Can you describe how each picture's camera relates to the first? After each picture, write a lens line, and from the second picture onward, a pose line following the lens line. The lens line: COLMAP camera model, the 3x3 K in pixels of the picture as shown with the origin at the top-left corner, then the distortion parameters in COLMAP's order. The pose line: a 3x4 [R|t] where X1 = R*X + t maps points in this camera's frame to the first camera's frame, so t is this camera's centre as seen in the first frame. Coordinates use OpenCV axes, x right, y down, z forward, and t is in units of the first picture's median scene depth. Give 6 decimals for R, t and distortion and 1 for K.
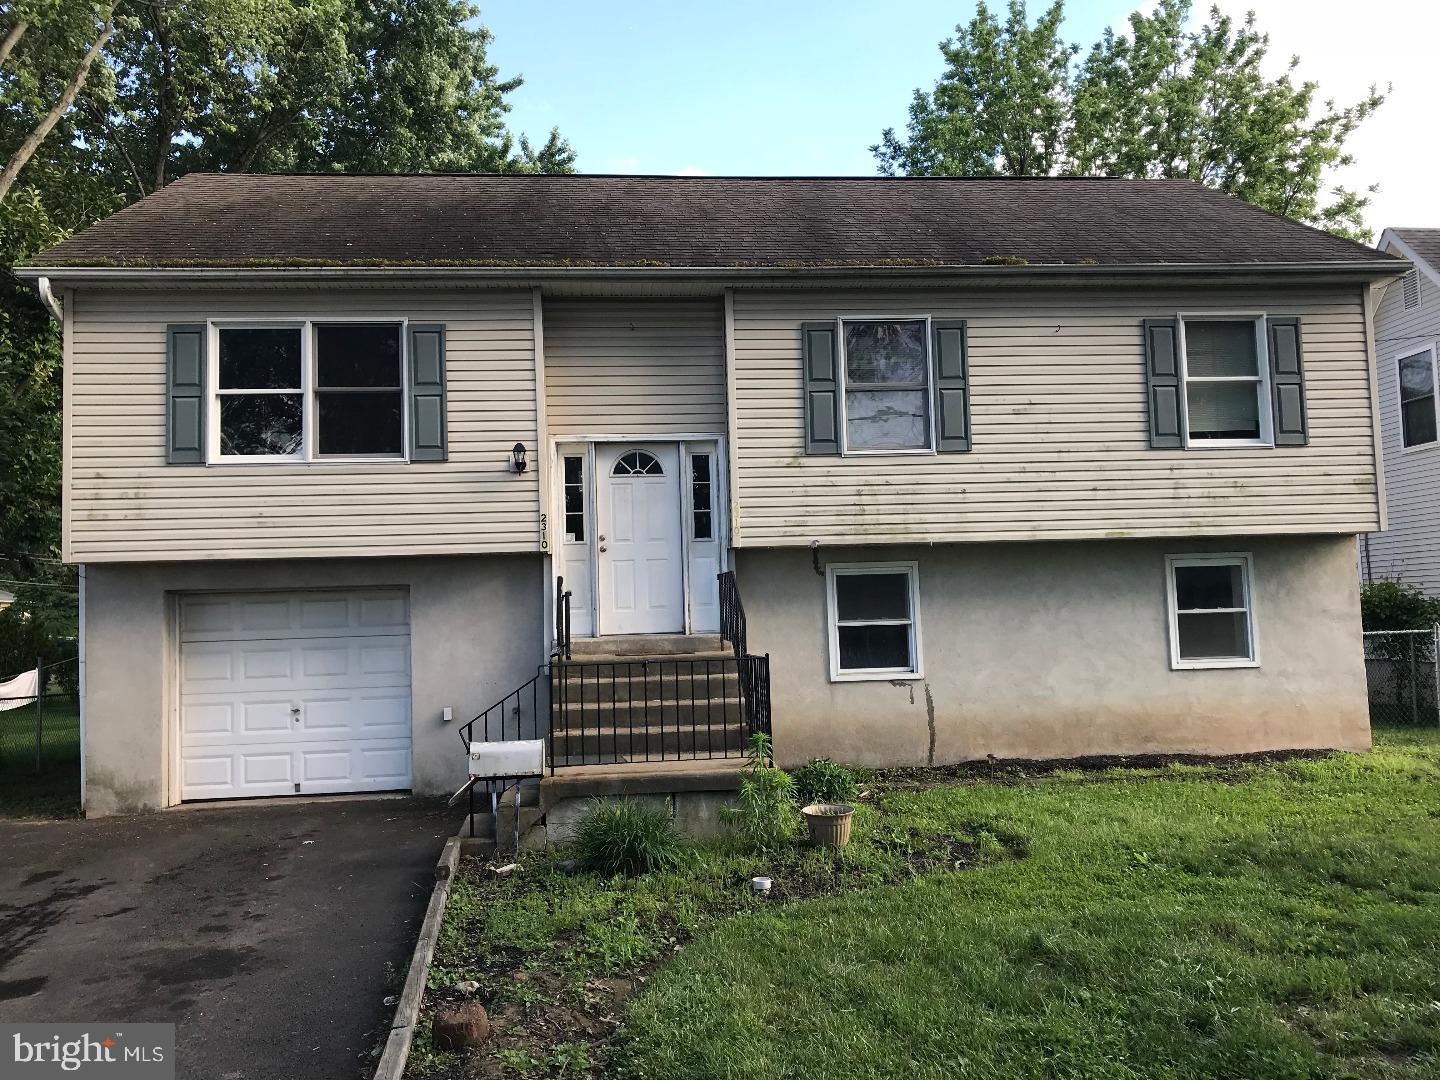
lens RADIAL K [[1159.1, 0, 719.1], [0, 1159.1, 542.1], [0, 0, 1]] dist [0.008996, 0.001777]
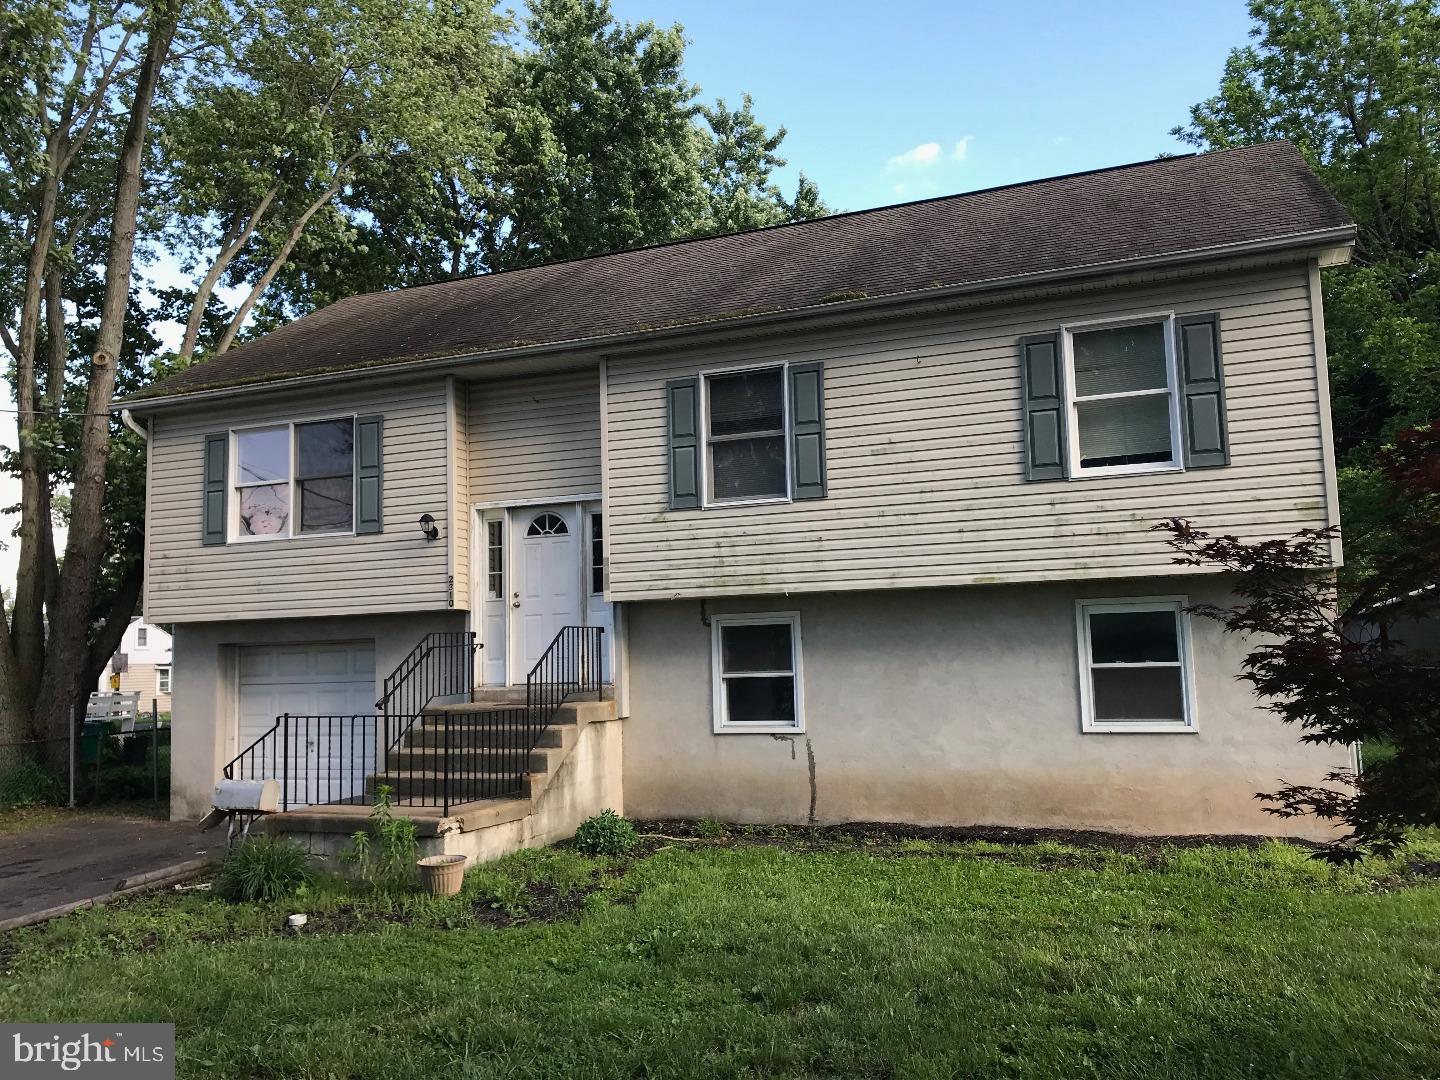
lens RADIAL K [[1159.1, 0, 716.4], [0, 1159.1, 535.0], [0, 0, 1]] dist [0.008996, 0.001777]
pose [[0.896633, -0.041525, -0.440823, 0.545515], [0.030534, 0.999021, -0.031999, -0.018819], [0.441720, 0.015231, 0.897024, 0.098928]]
